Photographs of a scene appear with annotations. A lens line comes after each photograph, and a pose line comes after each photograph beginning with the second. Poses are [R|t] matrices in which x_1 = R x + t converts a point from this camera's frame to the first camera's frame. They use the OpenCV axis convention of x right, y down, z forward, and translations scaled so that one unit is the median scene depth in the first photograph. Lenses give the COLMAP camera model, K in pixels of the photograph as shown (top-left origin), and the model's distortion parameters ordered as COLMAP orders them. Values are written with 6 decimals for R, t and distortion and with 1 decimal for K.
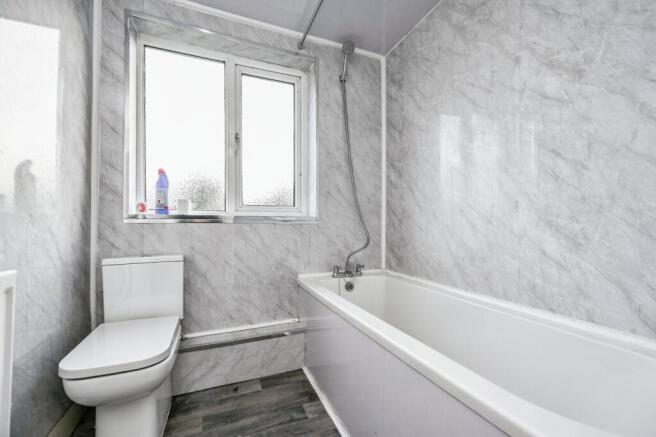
lens RADIAL K [[243.1, 0, 303.5], [0, 243.1, 218.0], [0, 0, 1]] dist [0.000784, 0.000147]
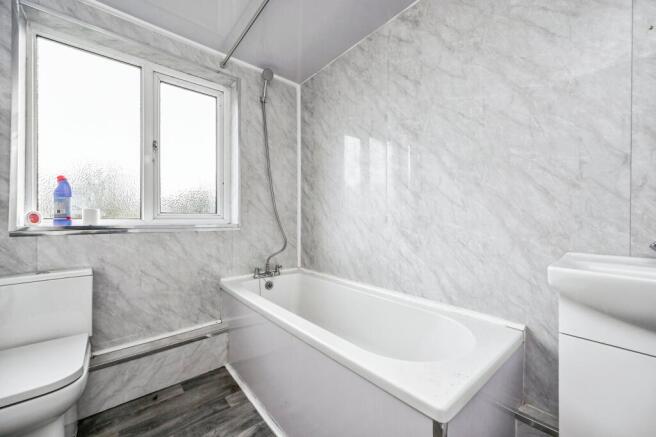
lens RADIAL K [[243.1, 0, 303.5], [0, 243.1, 218.0], [0, 0, 1]] dist [0.000784, 0.000147]
pose [[0.952018, -0.000290, 0.306042, -0.002730], [-0.004495, 0.999878, 0.014931, -0.056063], [-0.306009, -0.015590, 0.951901, -0.131568]]
